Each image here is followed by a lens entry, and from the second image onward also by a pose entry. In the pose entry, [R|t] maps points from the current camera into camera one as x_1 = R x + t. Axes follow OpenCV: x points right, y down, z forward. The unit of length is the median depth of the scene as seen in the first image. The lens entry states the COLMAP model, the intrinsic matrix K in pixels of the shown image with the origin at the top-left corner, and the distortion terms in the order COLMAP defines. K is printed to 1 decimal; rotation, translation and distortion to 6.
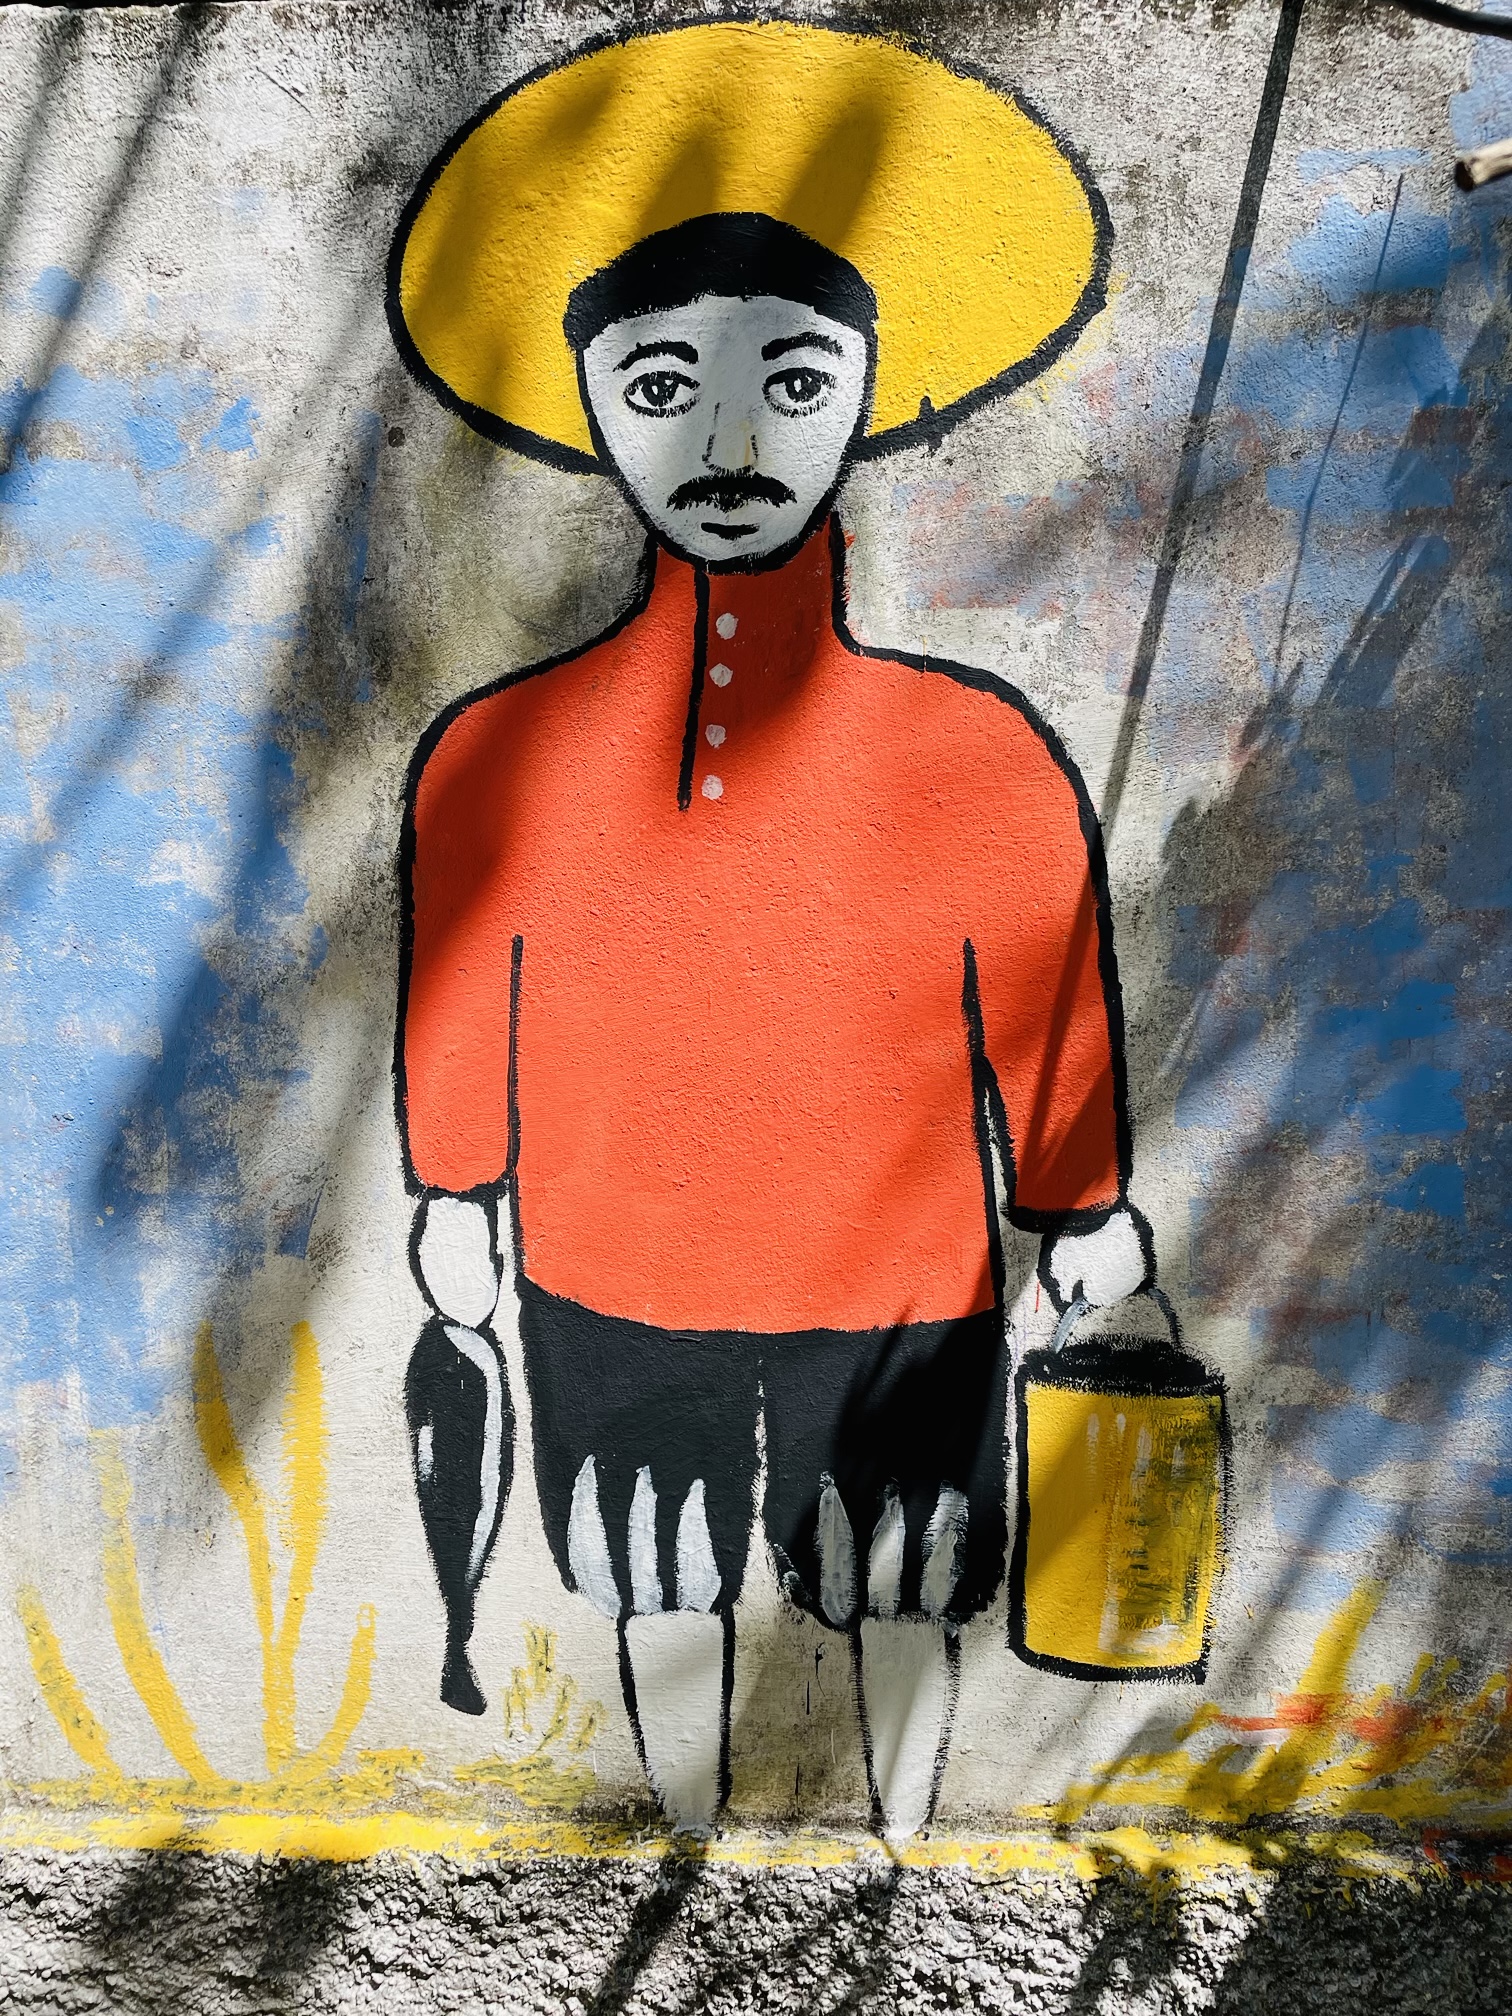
lens RADIAL K [[1508.5, 0, 748.3], [0, 1508.5, 985.8], [0, 0, 1]] dist [0.070376, -0.085899]
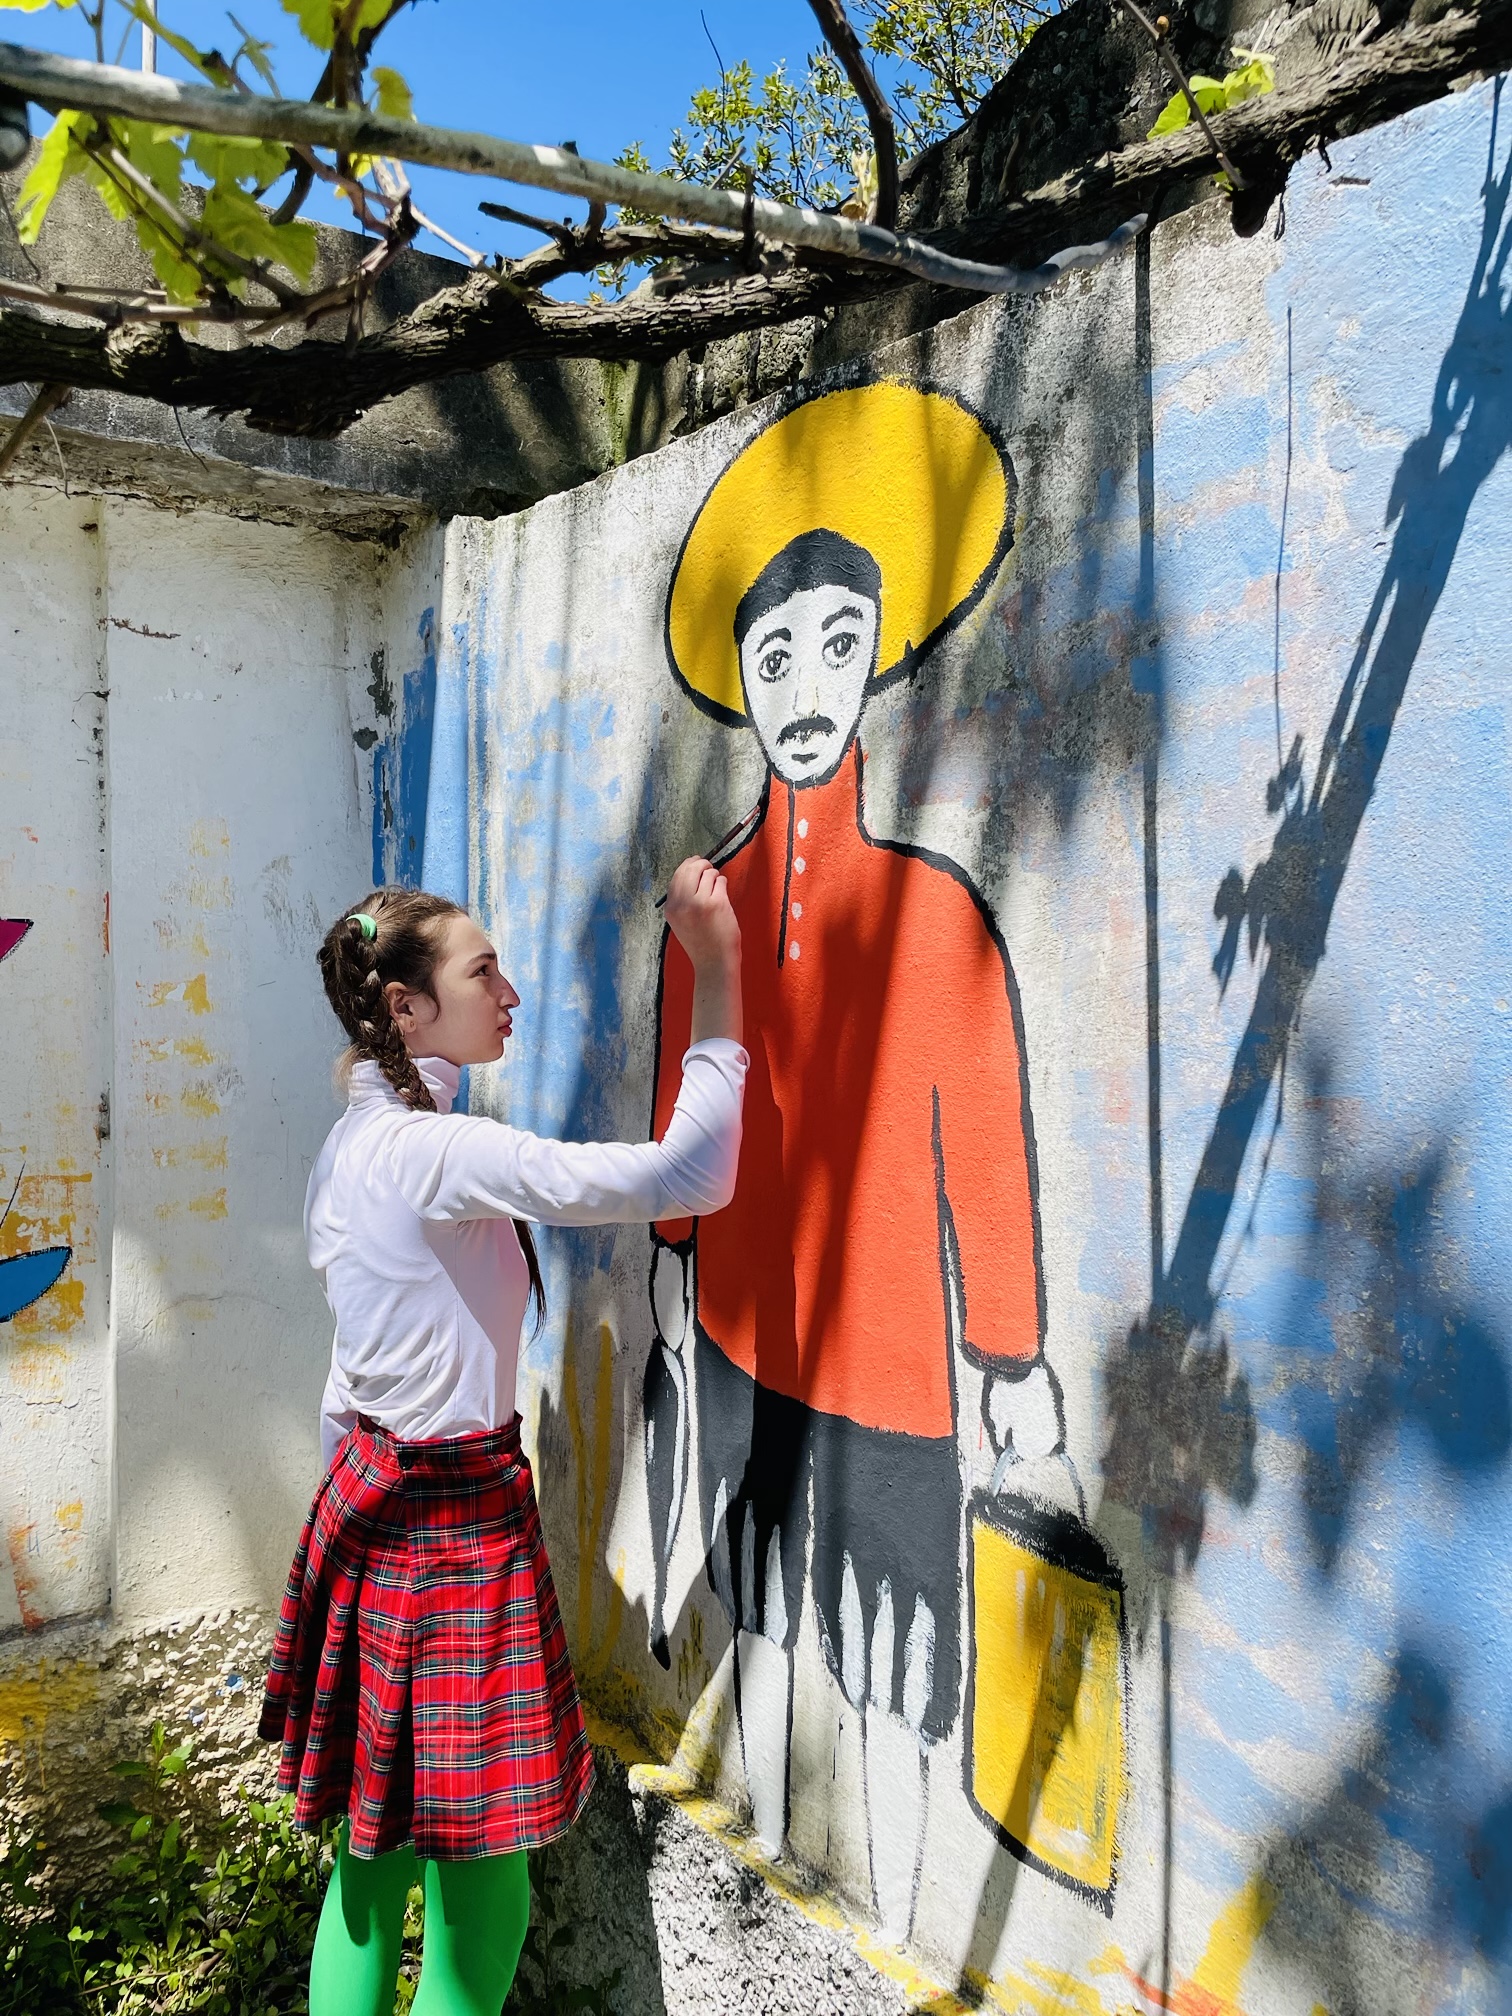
lens RADIAL K [[1509.2, 0, 752.5], [0, 1509.2, 1006.2], [0, 0, 1]] dist [0.108265, -0.164483]
pose [[0.634511, 0.041912, -0.771777, 0.878458], [-0.160321, 0.983949, -0.078373, 0.019969], [0.756104, 0.173460, 0.631045, 0.155108]]
